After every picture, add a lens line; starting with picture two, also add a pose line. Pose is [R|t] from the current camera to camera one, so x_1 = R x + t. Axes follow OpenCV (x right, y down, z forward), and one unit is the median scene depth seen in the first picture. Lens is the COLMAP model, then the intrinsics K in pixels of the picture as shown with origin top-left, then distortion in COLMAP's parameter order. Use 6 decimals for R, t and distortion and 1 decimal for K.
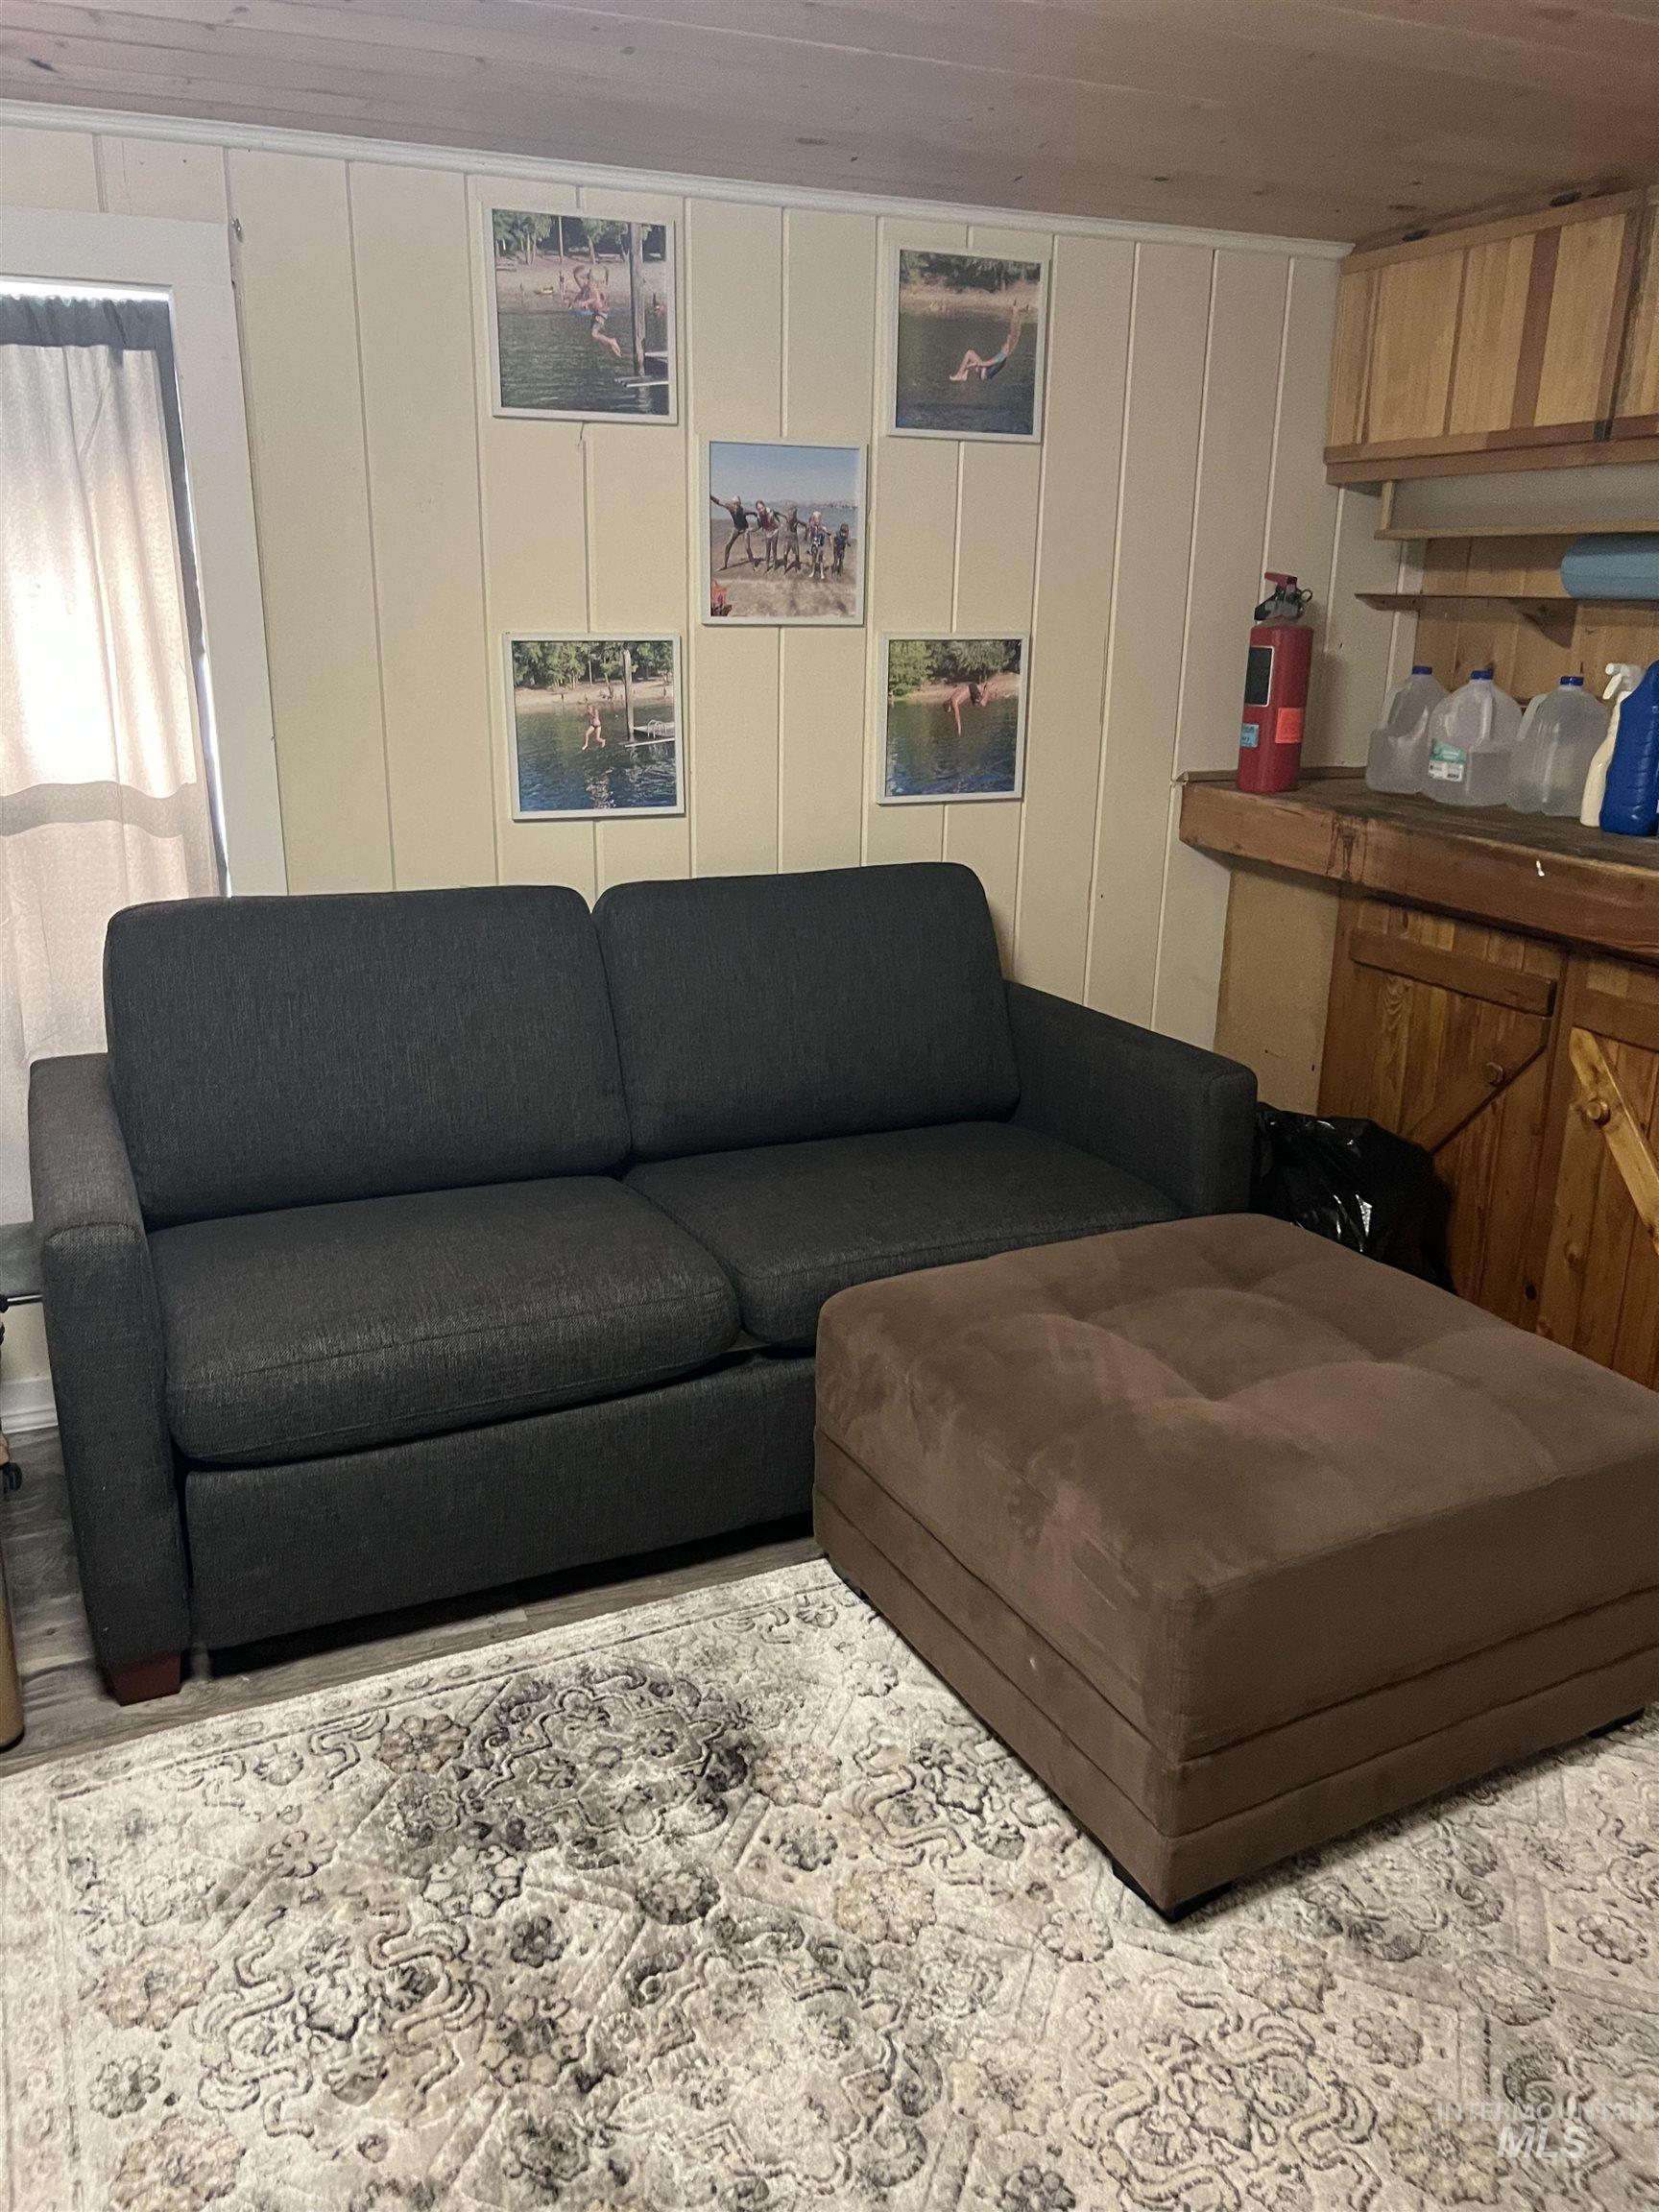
lens RADIAL K [[1666.9, 0, 830.8], [0, 1666.9, 1111.6], [0, 0, 1]] dist [0.042932, -0.051129]
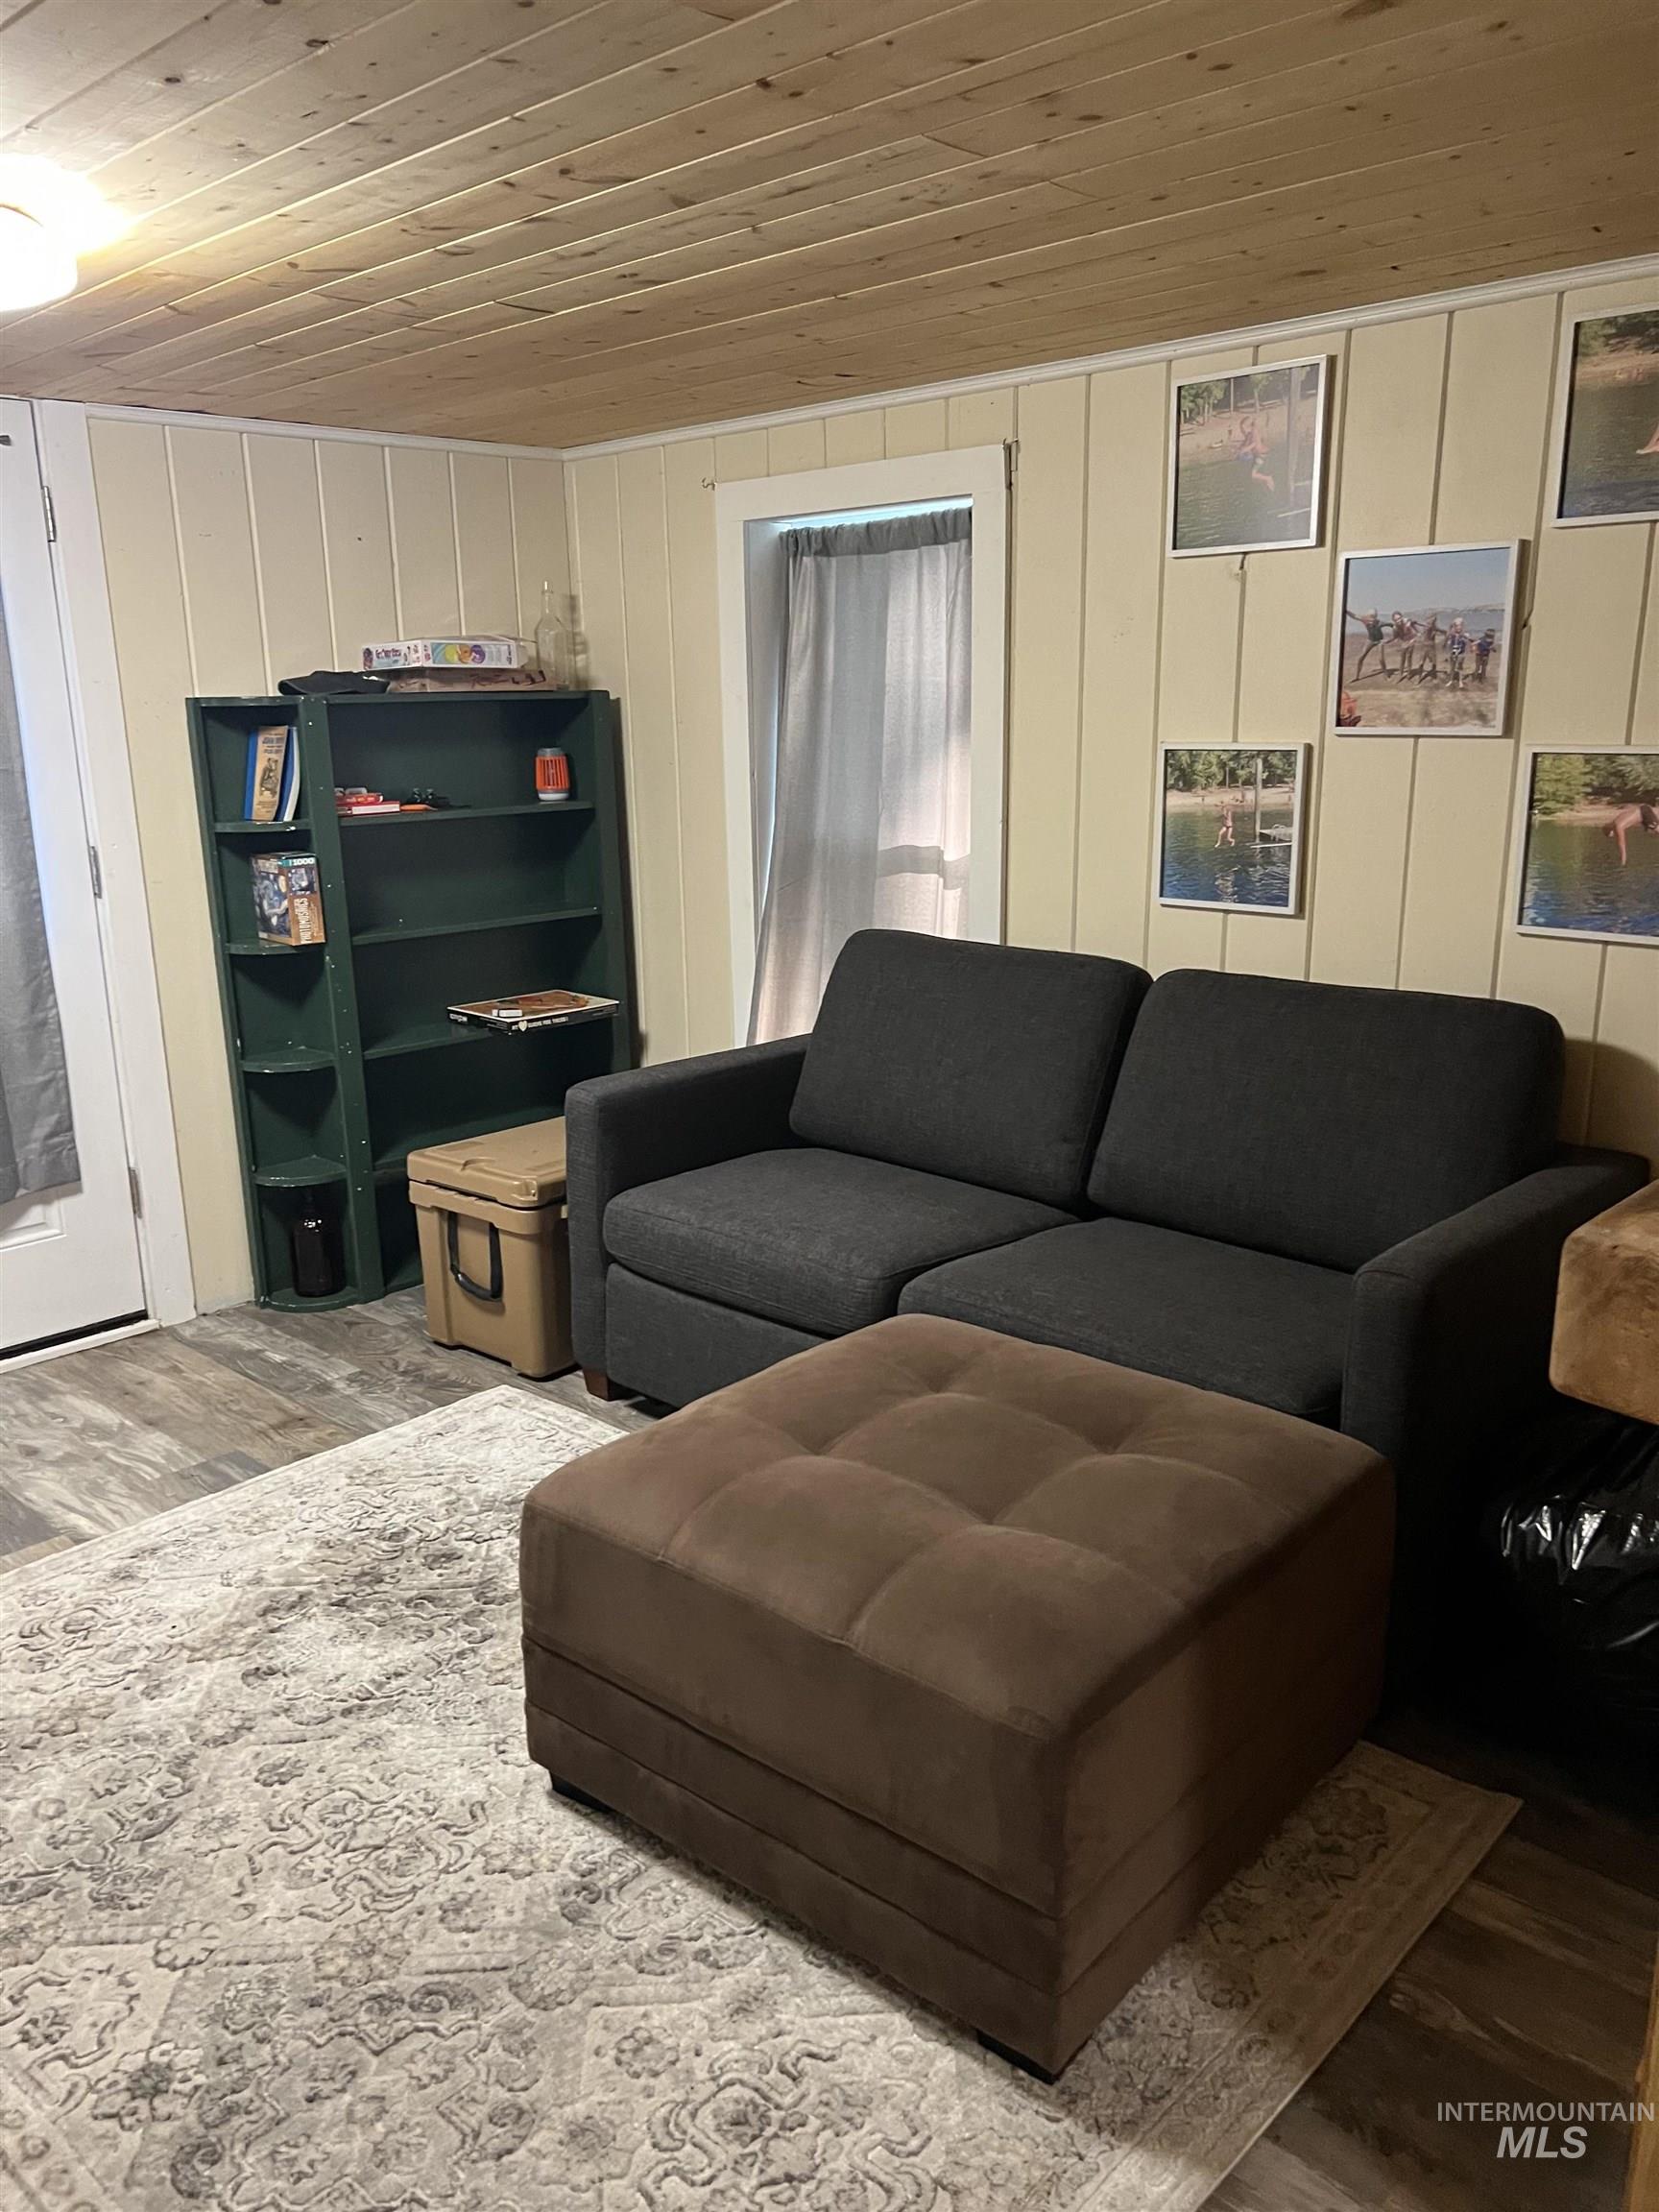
lens RADIAL K [[1666.9, 0, 825.9], [0, 1666.9, 1113.1], [0, 0, 1]] dist [0.042932, -0.051129]
pose [[0.381195, 0.213307, -0.899550, 0.766325], [-0.253689, 0.959802, 0.120091, -0.114682], [0.889006, 0.182428, 0.419986, 0.340494]]
